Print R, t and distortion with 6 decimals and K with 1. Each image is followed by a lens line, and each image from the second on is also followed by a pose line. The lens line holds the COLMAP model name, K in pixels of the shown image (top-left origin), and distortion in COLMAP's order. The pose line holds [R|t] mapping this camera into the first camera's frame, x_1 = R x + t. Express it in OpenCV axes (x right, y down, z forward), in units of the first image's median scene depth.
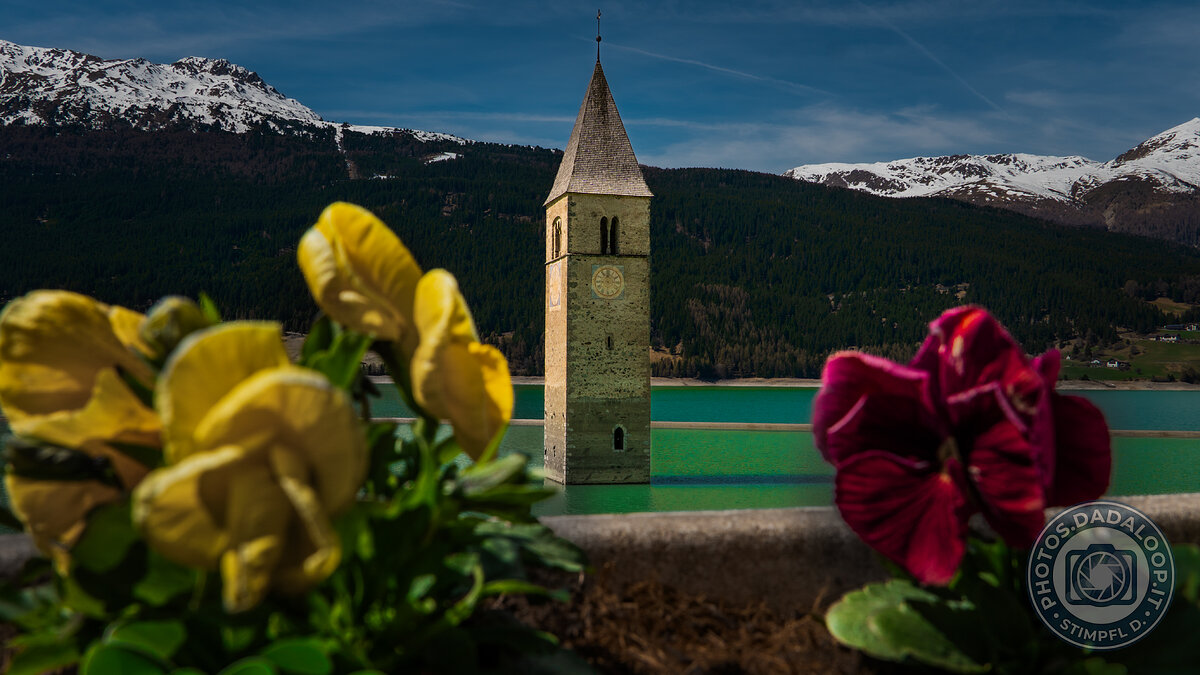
lens RADIAL K [[1168.2, 0, 600.0], [0, 1168.2, 337.5], [0, 0, 1]] dist [-0.005809, 0.008476]
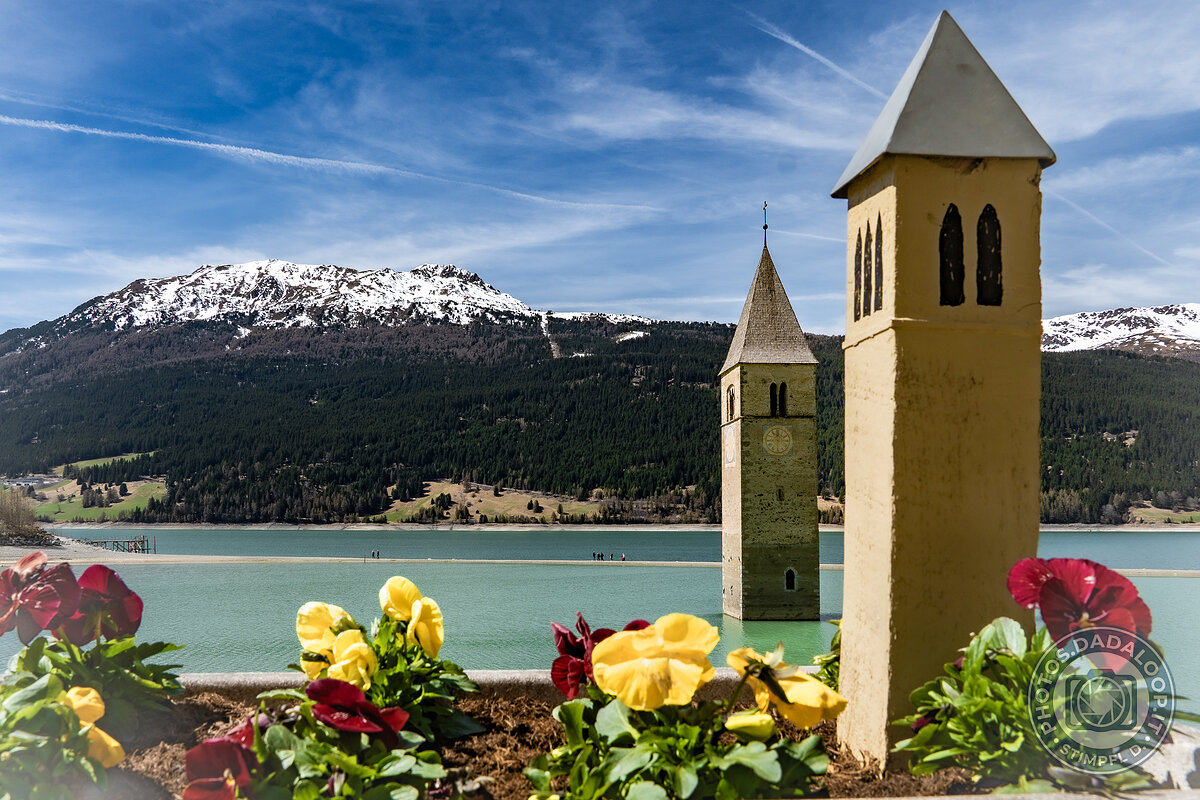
lens RADIAL K [[1251.9, 0, 600.0], [0, 1251.9, 400.0], [0, 0, 1]] dist [-0.026242, -0.005057]
pose [[0.975340, -0.020362, -0.219767, 0.107398], [0.012603, 0.999249, -0.036647, -0.045130], [0.220348, 0.032974, 0.974864, -0.220686]]
